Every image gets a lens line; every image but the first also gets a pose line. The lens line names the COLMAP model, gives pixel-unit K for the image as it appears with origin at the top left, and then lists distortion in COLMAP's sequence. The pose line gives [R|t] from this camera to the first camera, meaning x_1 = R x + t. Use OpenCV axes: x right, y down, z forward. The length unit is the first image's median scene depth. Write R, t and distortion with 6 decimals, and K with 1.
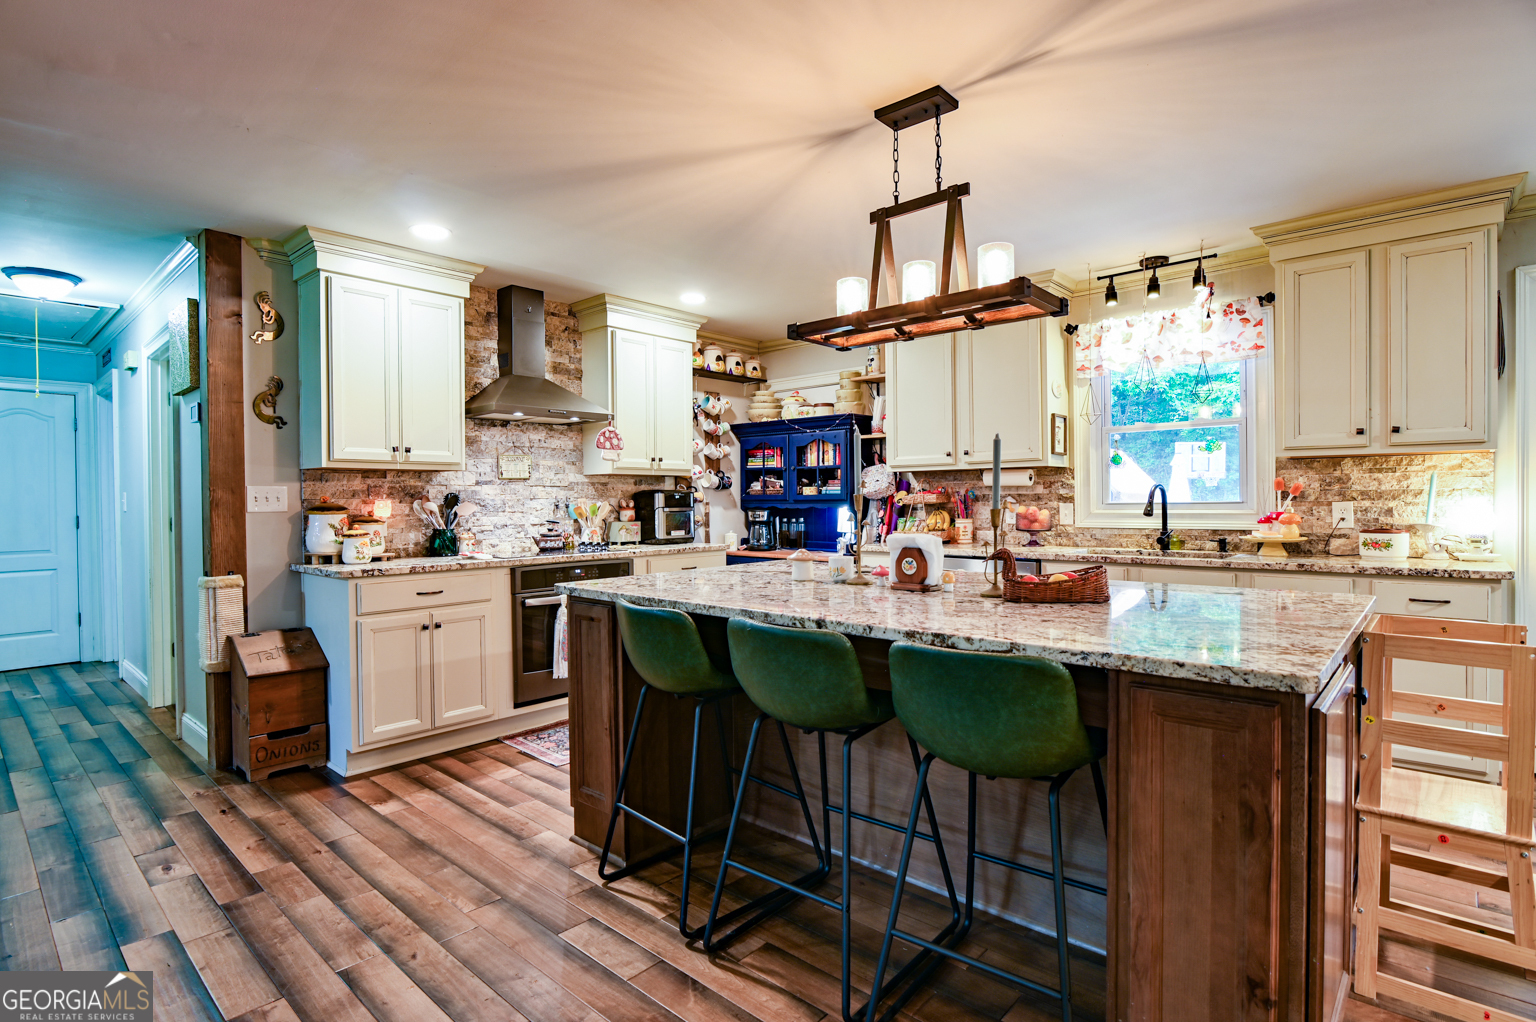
lens RADIAL K [[758.5, 0, 770.3], [0, 758.5, 512.8], [0, 0, 1]] dist [-0.018294, -0.000338]
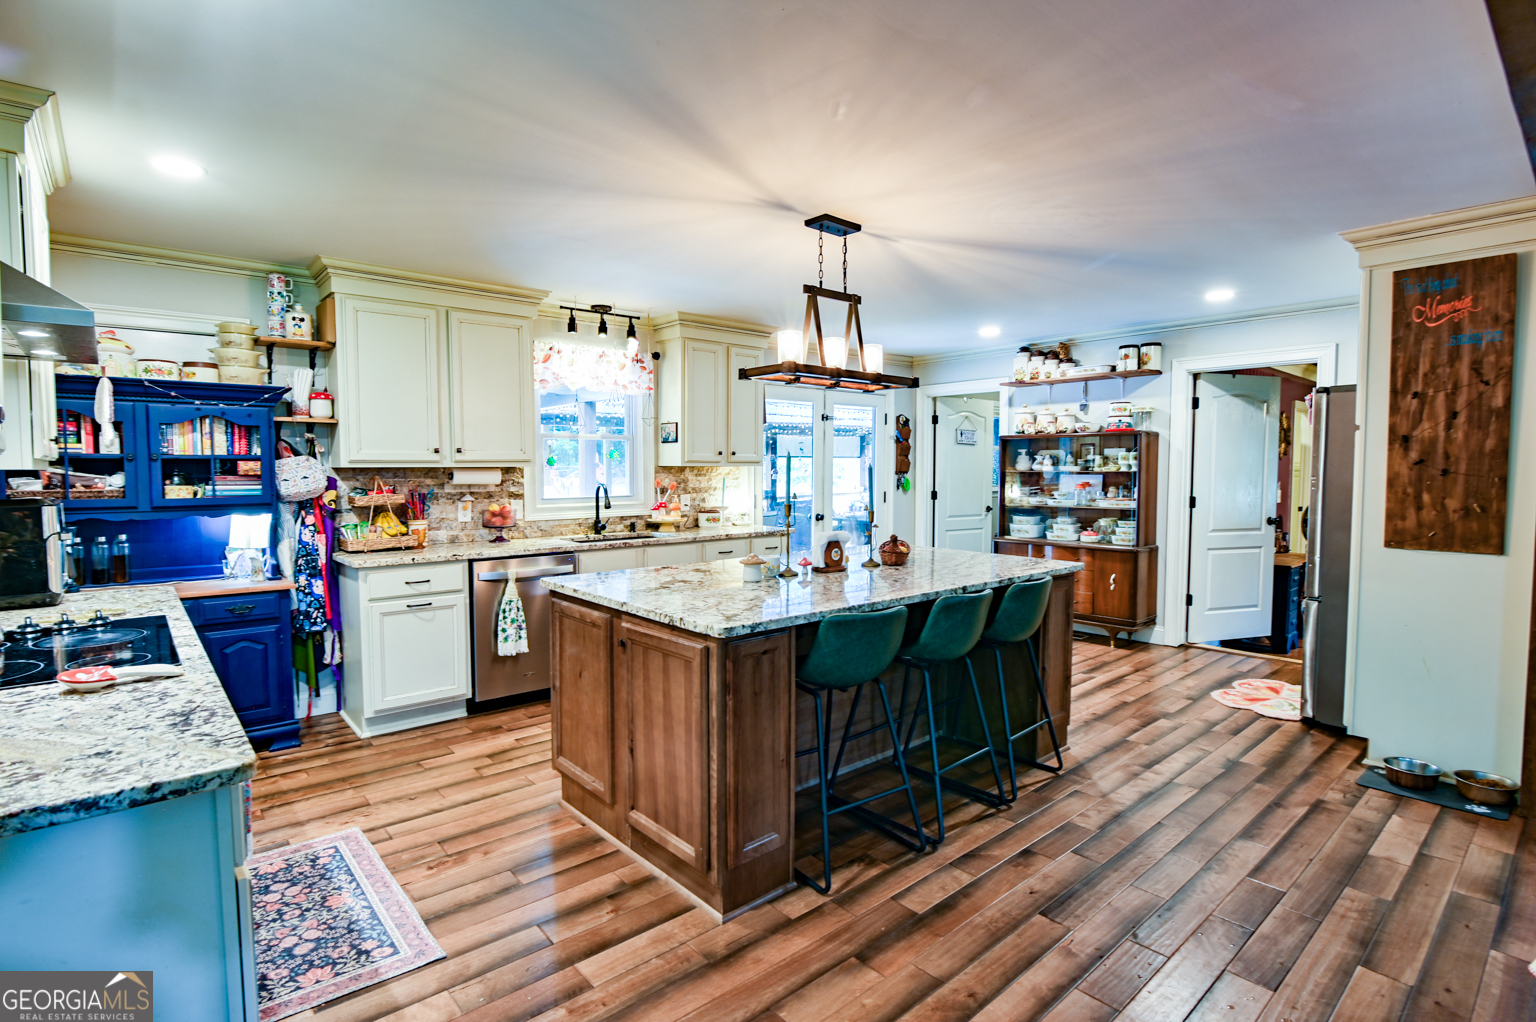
lens RADIAL K [[758.5, 0, 758.7], [0, 758.5, 511.2], [0, 0, 1]] dist [-0.018294, -0.000338]
pose [[0.123876, -0.048176, 0.991128, -0.755820], [0.018351, 0.998761, 0.046254, -0.047123], [-0.992128, 0.012458, 0.124607, 0.595969]]
